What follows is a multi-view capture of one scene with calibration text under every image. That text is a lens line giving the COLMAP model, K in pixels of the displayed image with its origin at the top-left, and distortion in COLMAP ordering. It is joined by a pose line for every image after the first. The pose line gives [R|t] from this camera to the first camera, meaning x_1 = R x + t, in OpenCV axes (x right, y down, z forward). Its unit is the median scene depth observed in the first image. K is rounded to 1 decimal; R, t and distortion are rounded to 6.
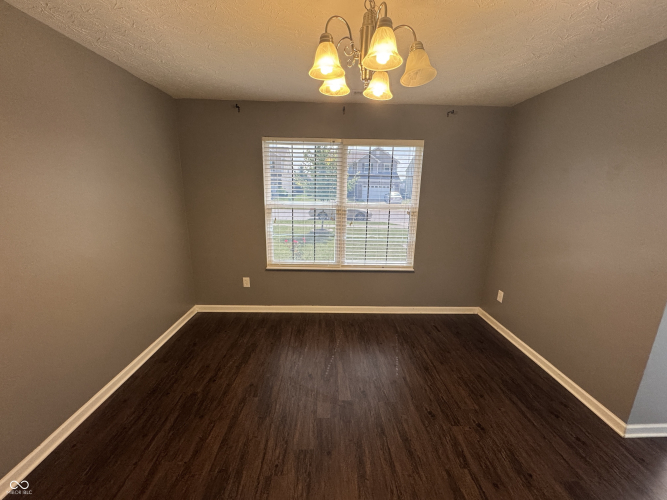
lens RADIAL K [[266.6, 0, 333.5], [0, 266.6, 250.0], [0, 0, 1]] dist [0.000129, -0.000077]
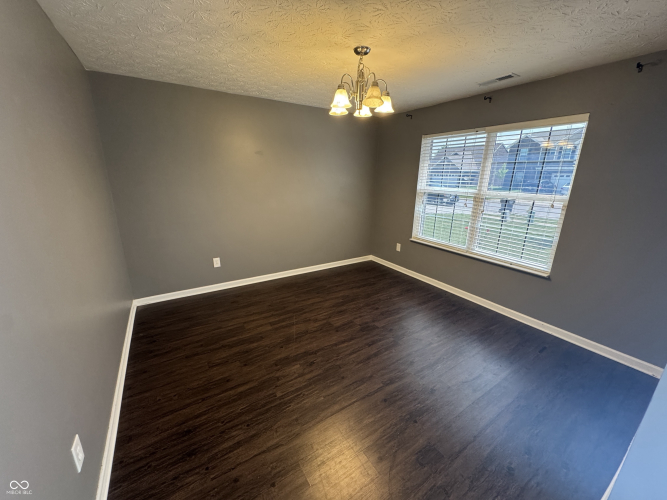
lens RADIAL K [[266.6, 0, 333.5], [0, 266.6, 250.0], [0, 0, 1]] dist [0.000129, -0.000077]
pose [[0.519093, 0.224208, -0.824787, 0.665292], [-0.197881, 0.970289, 0.139221, 0.012896], [0.831496, 0.090942, 0.548037, -0.003054]]
